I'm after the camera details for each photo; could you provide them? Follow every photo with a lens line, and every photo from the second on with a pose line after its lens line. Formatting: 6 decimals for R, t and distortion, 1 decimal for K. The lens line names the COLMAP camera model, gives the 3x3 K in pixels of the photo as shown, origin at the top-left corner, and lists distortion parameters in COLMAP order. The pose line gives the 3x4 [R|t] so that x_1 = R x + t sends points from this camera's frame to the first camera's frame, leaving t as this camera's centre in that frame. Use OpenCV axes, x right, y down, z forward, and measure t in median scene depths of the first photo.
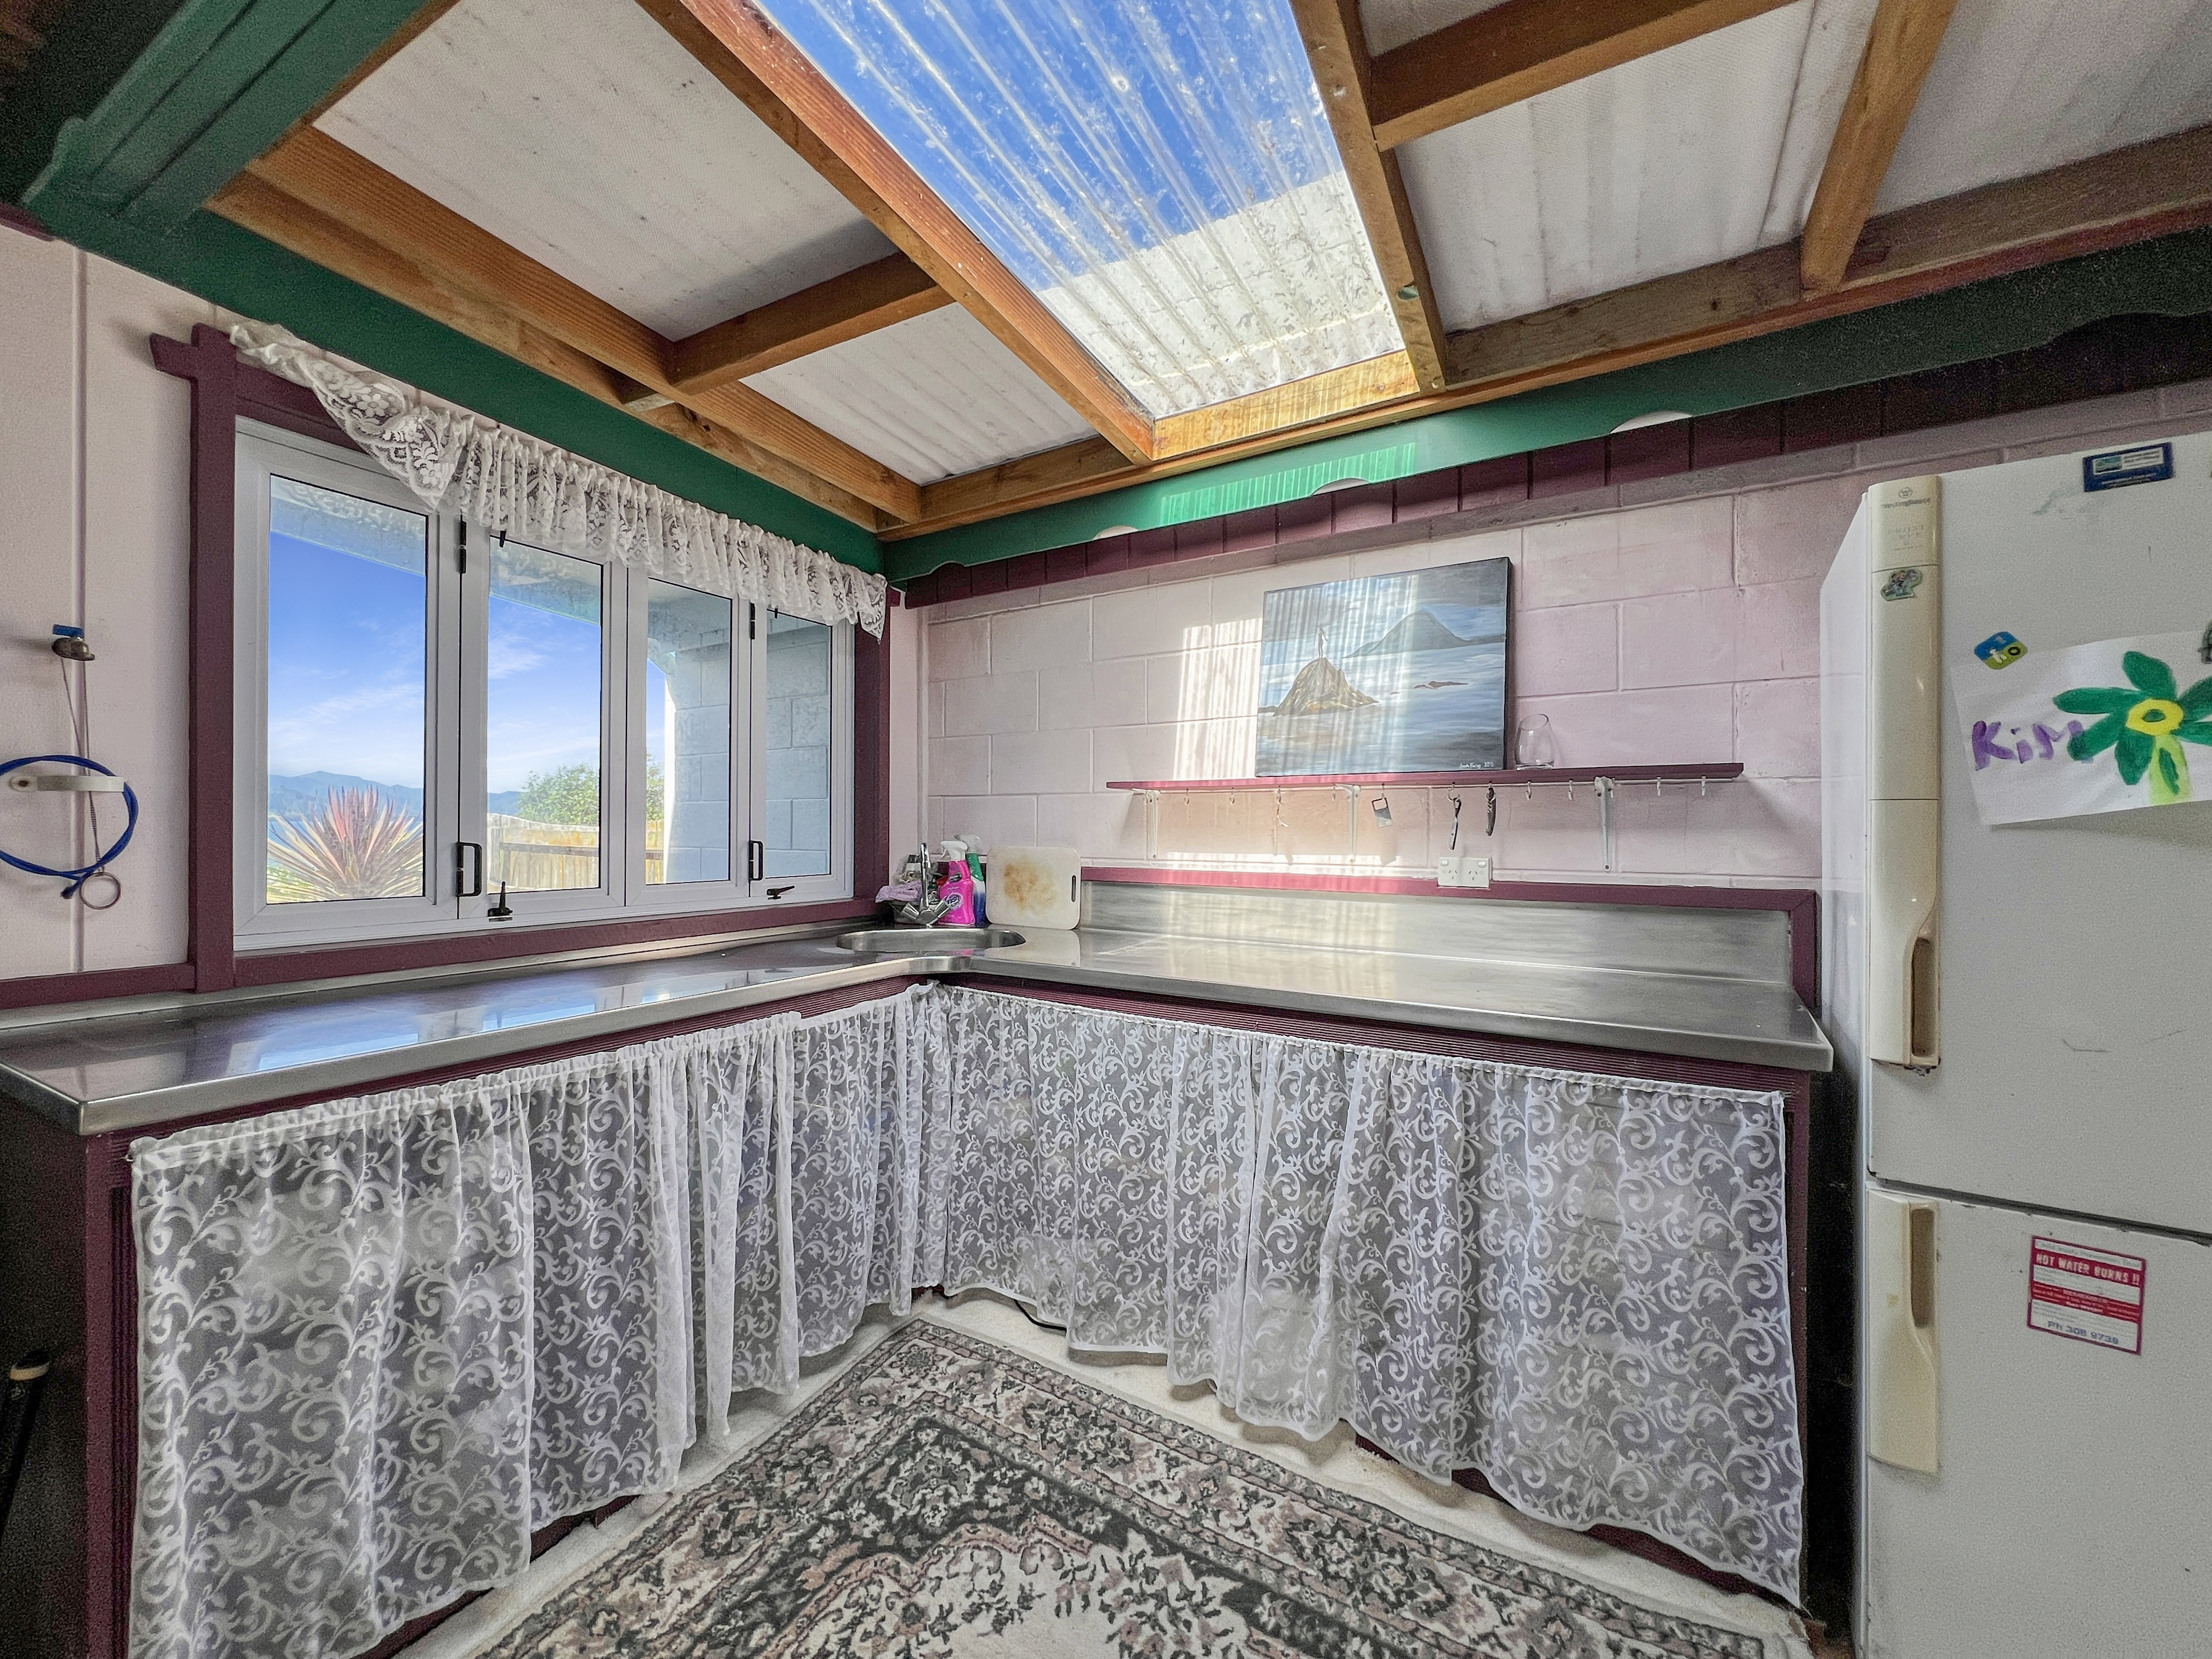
lens RADIAL K [[893.6, 0, 1099.7], [0, 893.6, 830.3], [0, 0, 1]] dist [0.000064, 0.000026]
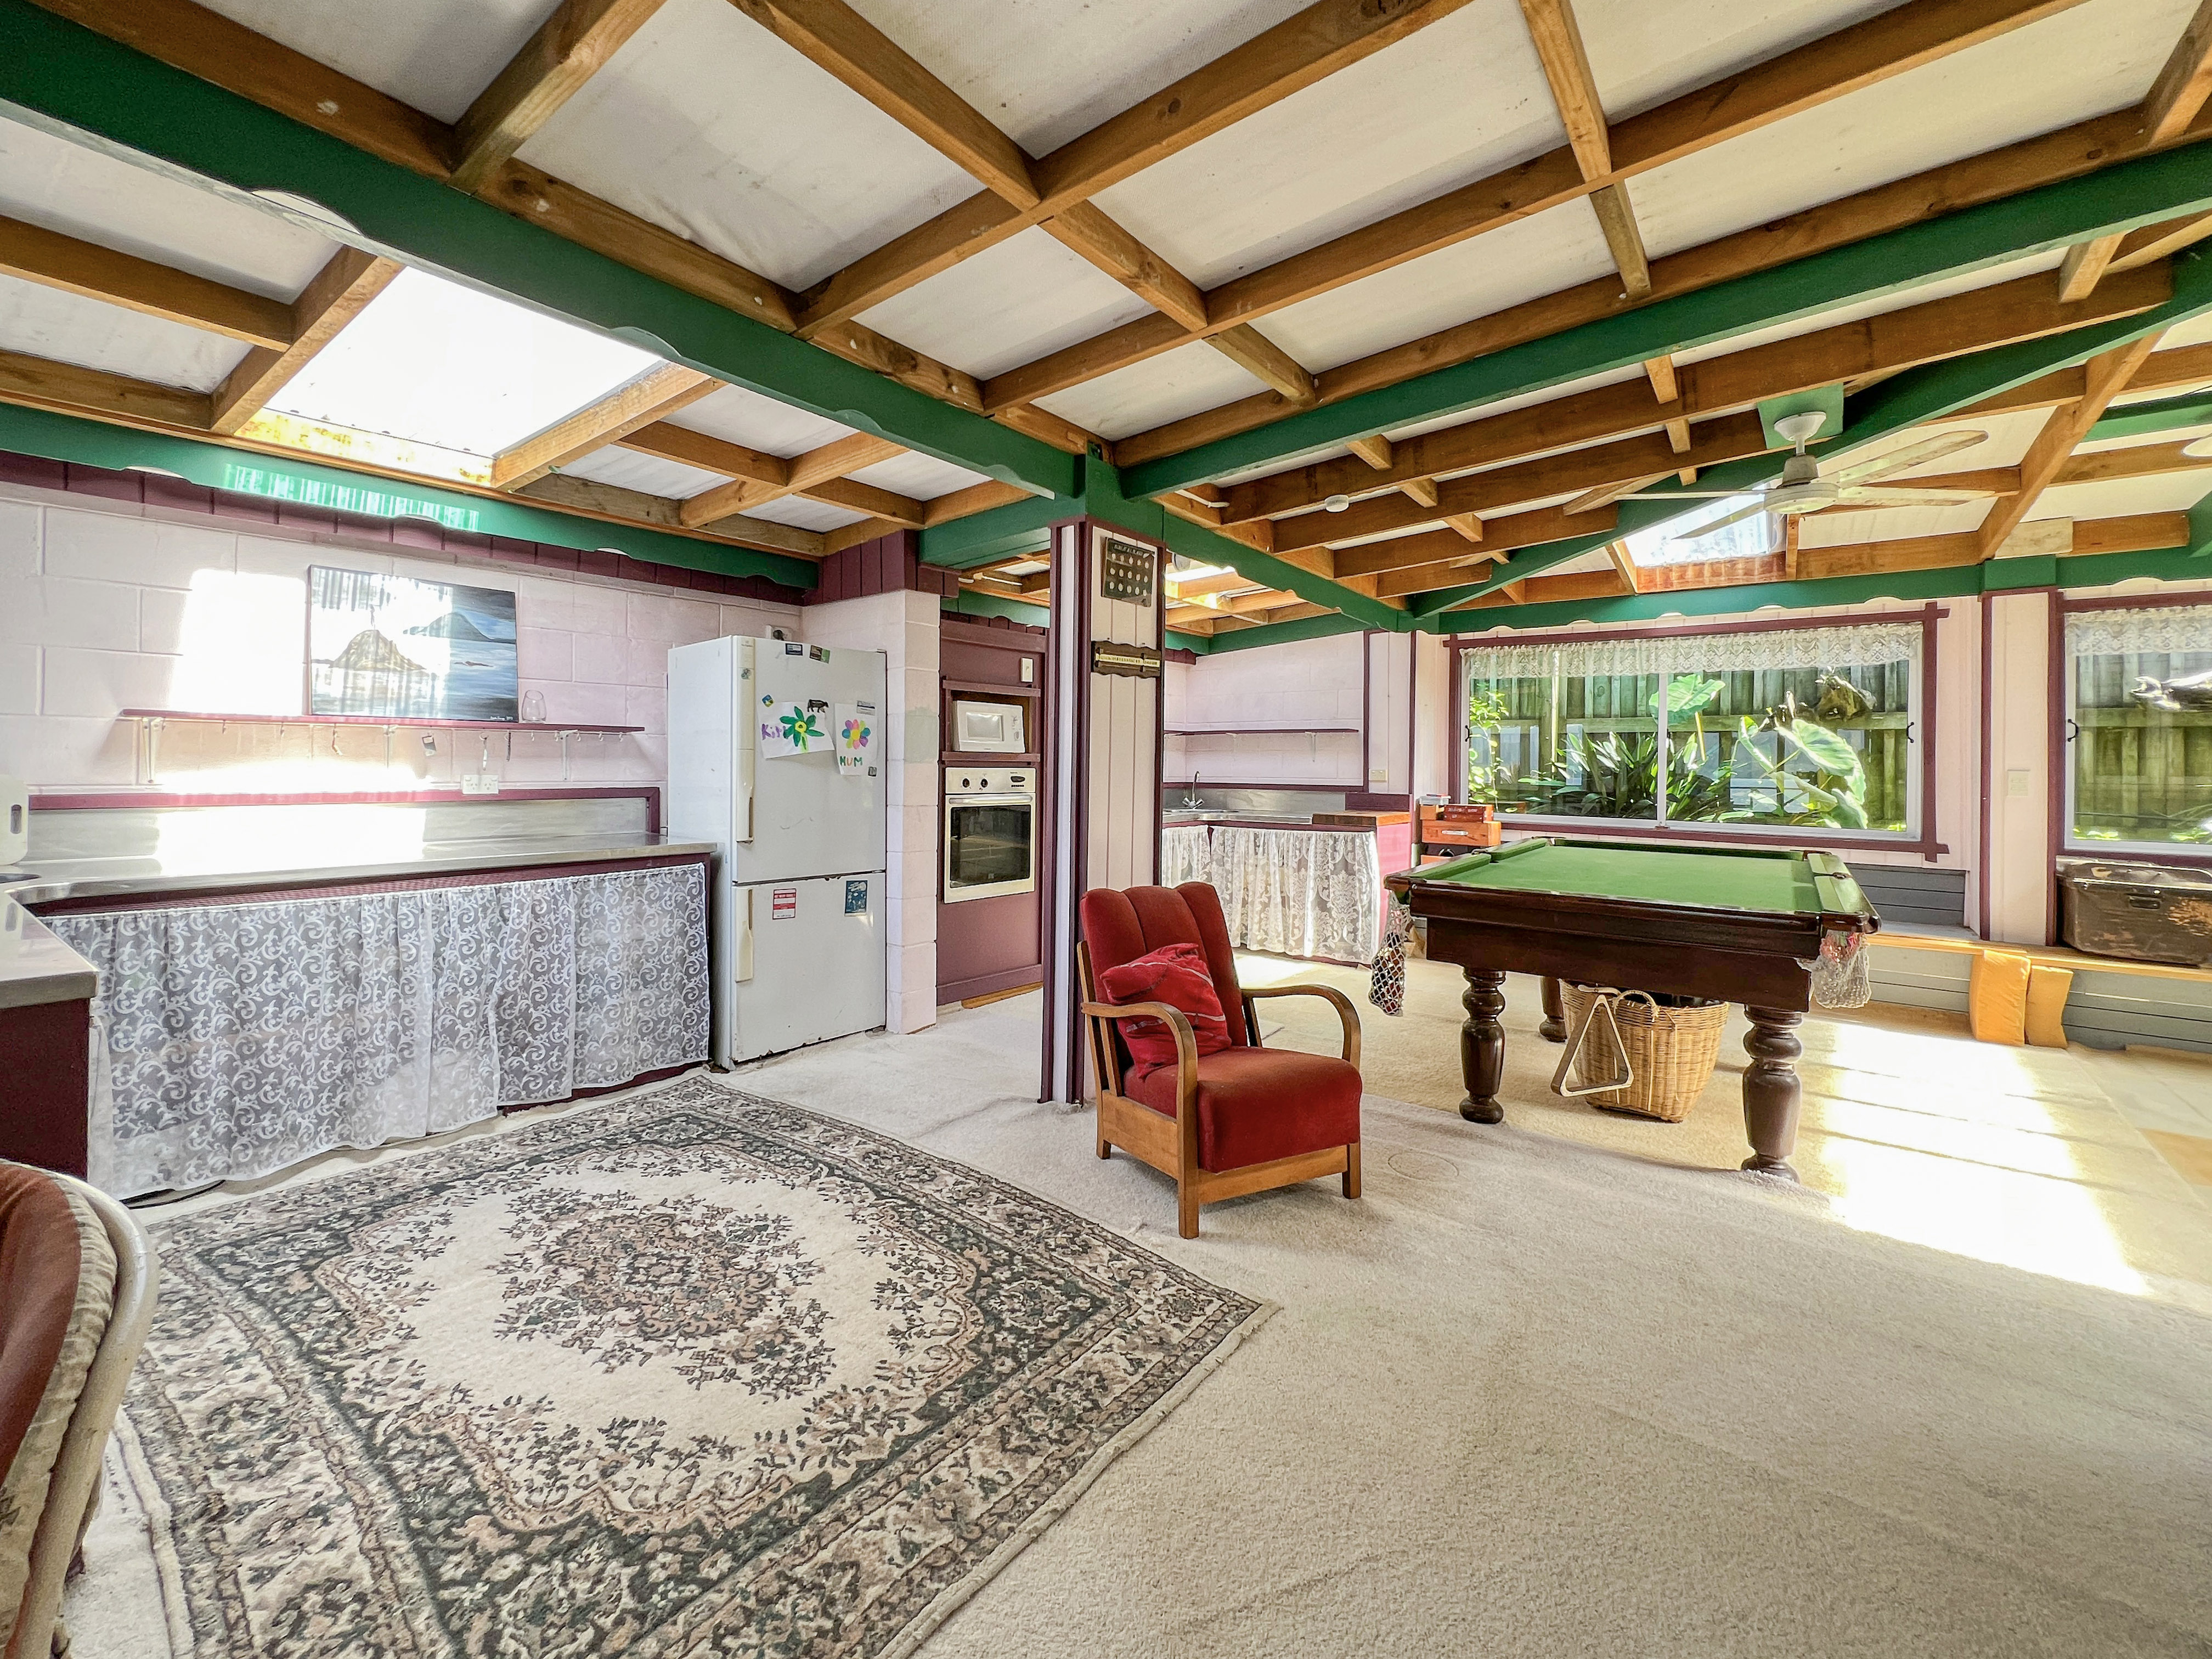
lens RADIAL K [[907.3, 0, 1112.1], [0, 907.3, 760.3], [0, 0, 1]] dist [0.001539, 0.000188]
pose [[0.118685, -0.003422, 0.992926, -1.453817], [-0.009420, 0.999945, 0.004573, -0.018177], [-0.992887, -0.009896, 0.118646, -0.403396]]
